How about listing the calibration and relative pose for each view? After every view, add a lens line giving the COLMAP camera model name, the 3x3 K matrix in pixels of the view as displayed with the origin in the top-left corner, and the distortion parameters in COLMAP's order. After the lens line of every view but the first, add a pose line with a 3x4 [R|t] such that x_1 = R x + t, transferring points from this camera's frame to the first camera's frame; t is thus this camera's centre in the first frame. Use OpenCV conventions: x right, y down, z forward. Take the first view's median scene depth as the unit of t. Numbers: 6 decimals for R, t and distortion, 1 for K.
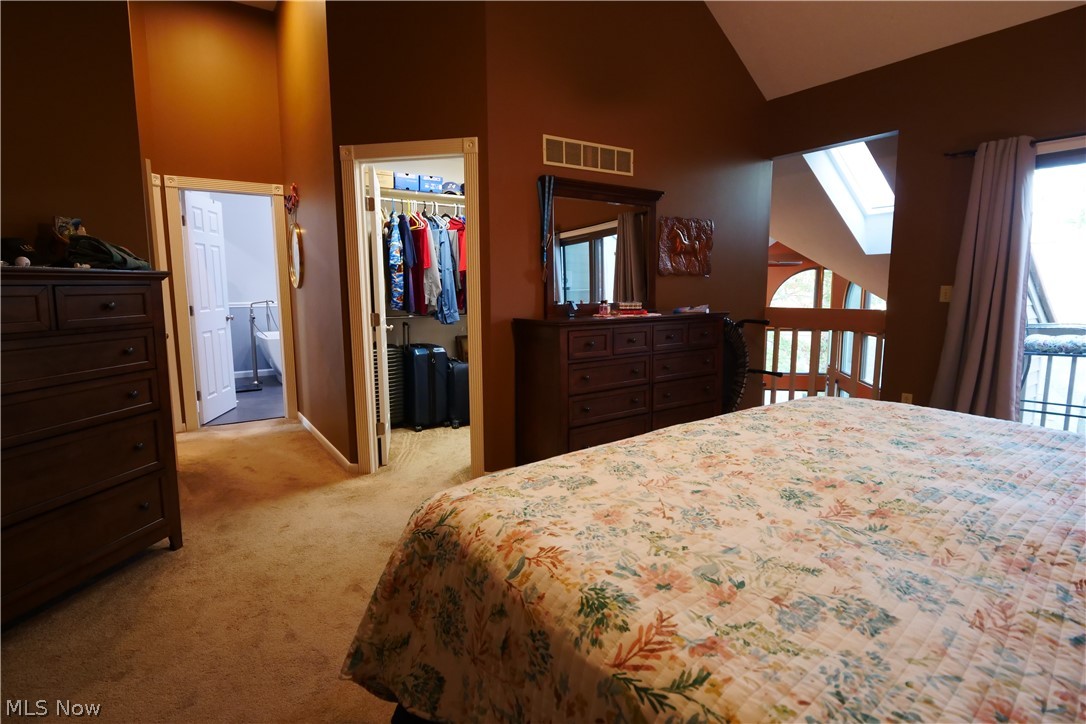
lens RADIAL K [[529.1, 0, 531.4], [0, 529.1, 350.6], [0, 0, 1]] dist [-0.011438, 0.001925]
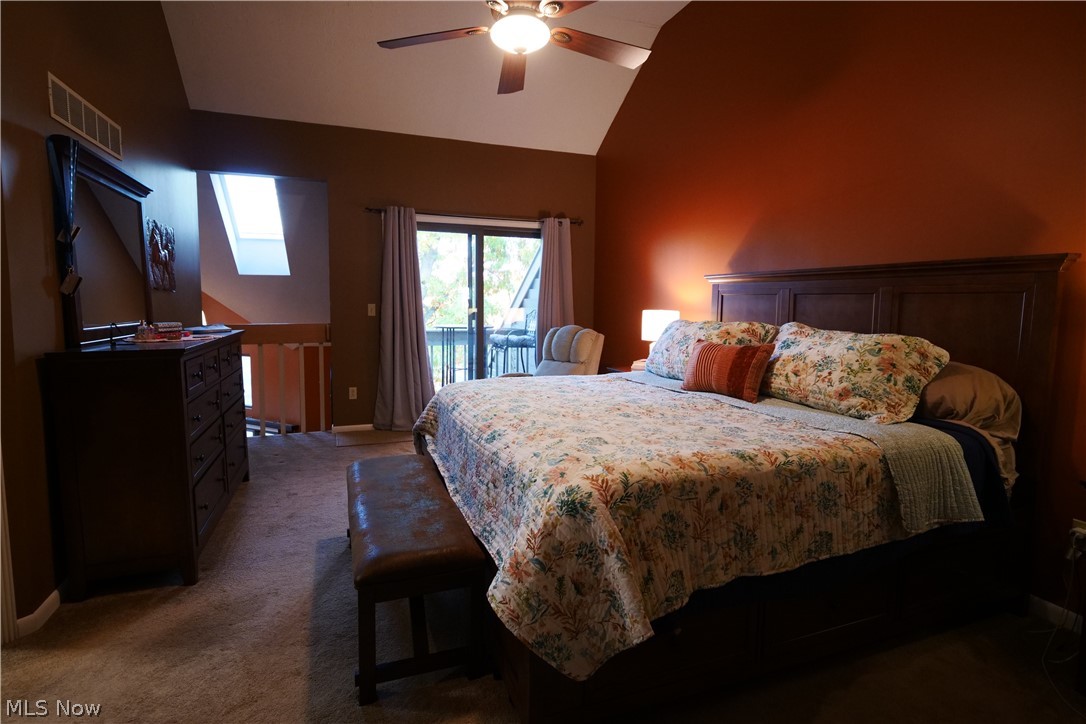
lens RADIAL K [[529.1, 0, 531.4], [0, 529.1, 350.6], [0, 0, 1]] dist [-0.011438, 0.001925]
pose [[0.238304, -0.077398, 0.968102, -1.499538], [0.109345, 0.992619, 0.052443, -0.101672], [-0.965015, 0.093360, 0.245008, 0.895880]]
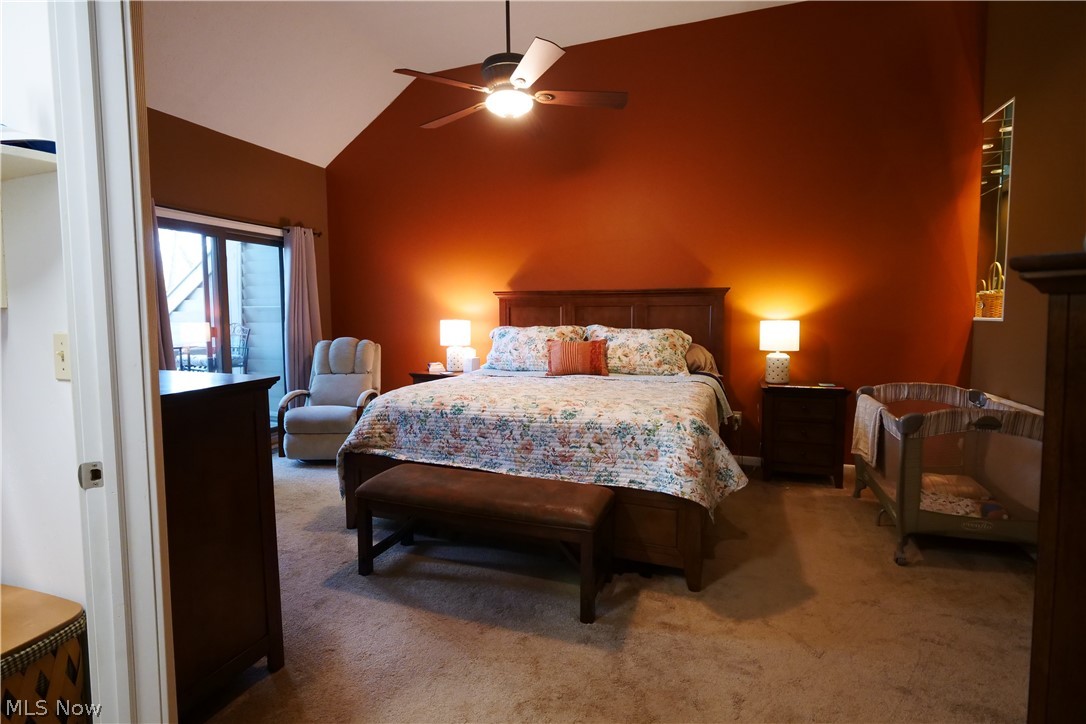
lens RADIAL K [[529.1, 0, 531.4], [0, 529.1, 350.6], [0, 0, 1]] dist [-0.011438, 0.001925]
pose [[-0.573884, -0.046039, 0.817641, -1.679617], [0.112526, 0.984515, 0.134415, -0.364255], [-0.811169, 0.169144, -0.559817, 2.948019]]
